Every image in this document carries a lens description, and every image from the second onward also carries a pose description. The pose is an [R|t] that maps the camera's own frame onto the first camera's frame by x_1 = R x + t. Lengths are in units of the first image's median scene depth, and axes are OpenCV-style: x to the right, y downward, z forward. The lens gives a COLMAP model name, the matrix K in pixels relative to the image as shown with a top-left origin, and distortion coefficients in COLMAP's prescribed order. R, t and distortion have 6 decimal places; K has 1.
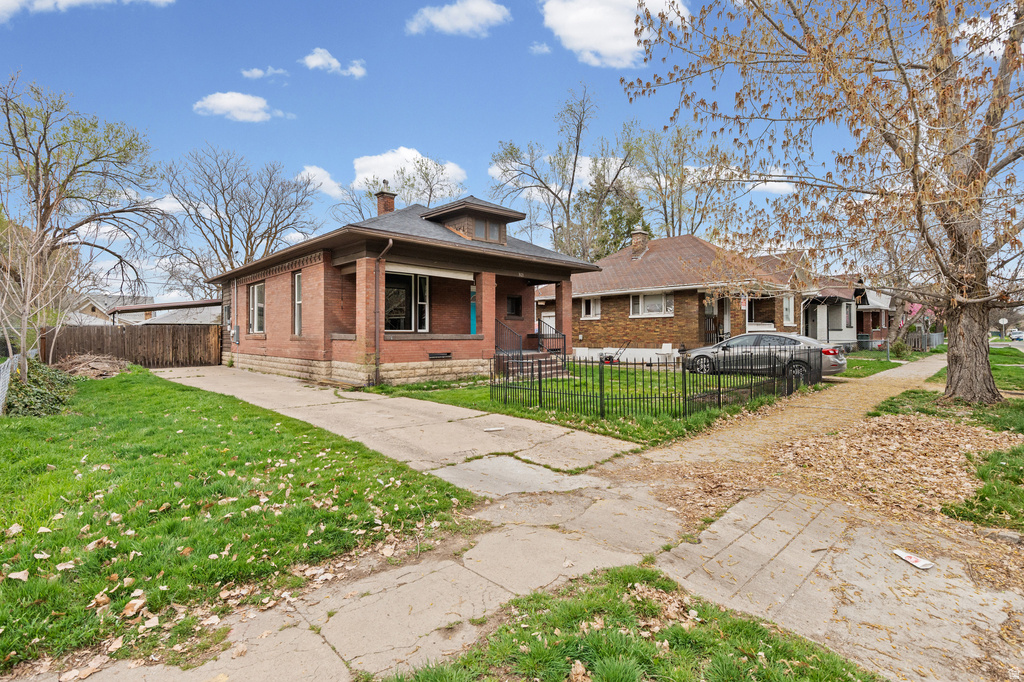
lens RADIAL K [[468.0, 0, 504.7], [0, 468.0, 324.8], [0, 0, 1]] dist [0.004518, -0.001127]
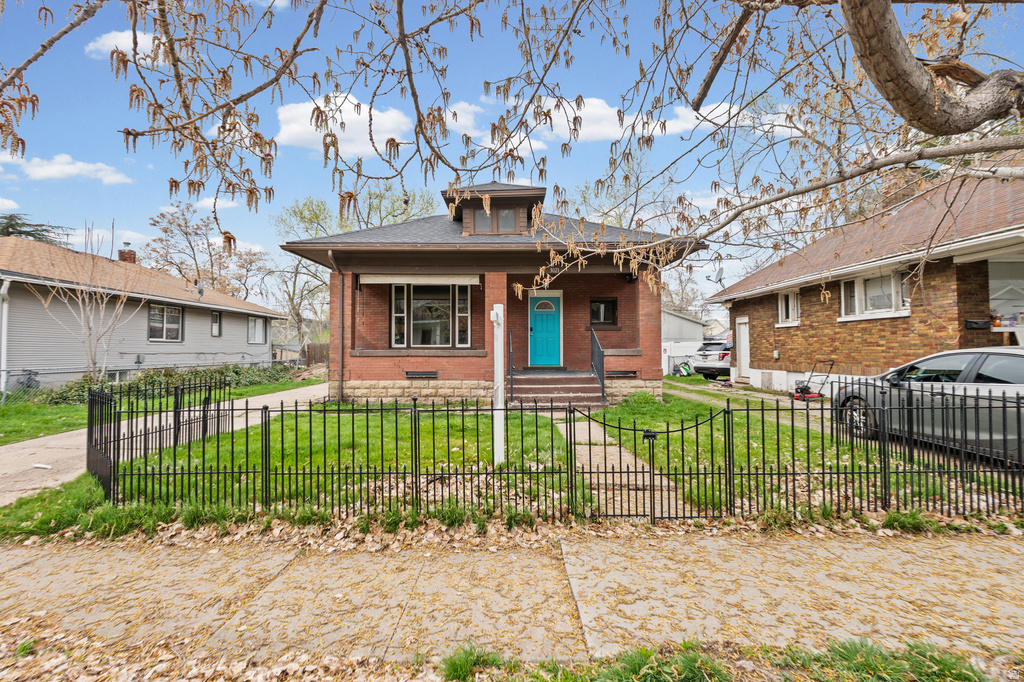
lens RADIAL K [[468.0, 0, 481.0], [0, 468.0, 327.0], [0, 0, 1]] dist [0.004518, -0.001127]
pose [[0.724287, -0.031847, -0.688763, 0.465780], [0.014124, 0.999408, -0.031358, 0.005443], [0.689354, 0.012984, 0.724308, 0.382917]]
